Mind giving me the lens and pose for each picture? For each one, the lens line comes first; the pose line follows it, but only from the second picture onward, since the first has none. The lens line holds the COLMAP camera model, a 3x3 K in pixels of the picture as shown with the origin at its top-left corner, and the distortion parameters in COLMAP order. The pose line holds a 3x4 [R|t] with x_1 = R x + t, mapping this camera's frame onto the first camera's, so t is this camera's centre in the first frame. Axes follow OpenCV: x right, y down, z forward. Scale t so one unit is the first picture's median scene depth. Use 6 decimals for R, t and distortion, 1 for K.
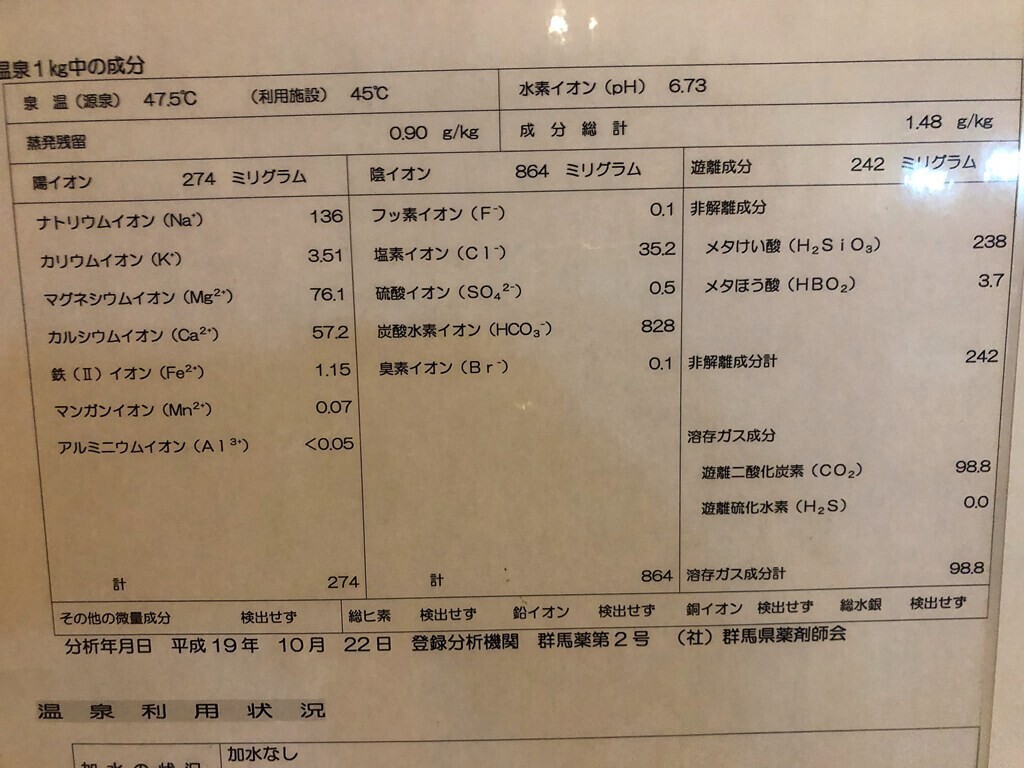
lens RADIAL K [[836.7, 0, 512.0], [0, 836.7, 384.0], [0, 0, 1]] dist [0.001043, -0.004102]
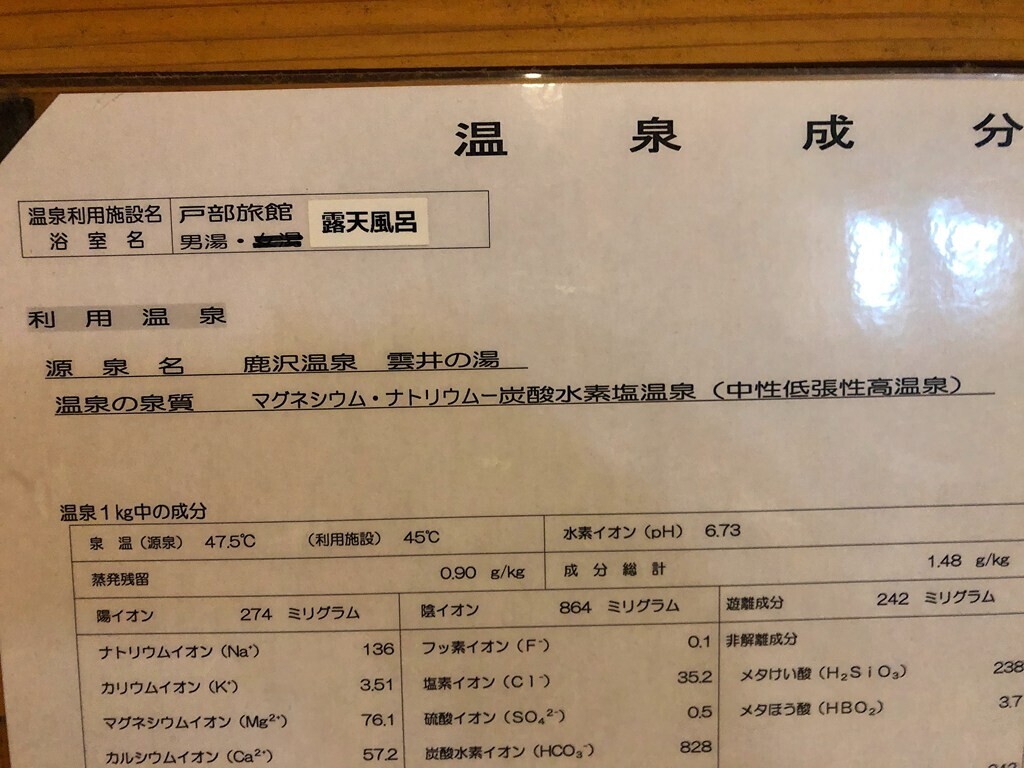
lens RADIAL K [[834.9, 0, 512.0], [0, 834.9, 384.0], [0, 0, 1]] dist [-0.008317, 0.005961]
pose [[0.999921, -0.000279, 0.012555, -0.068092], [0.000889, 0.998816, -0.048631, -0.480200], [-0.012527, 0.048639, 0.998738, -0.057439]]
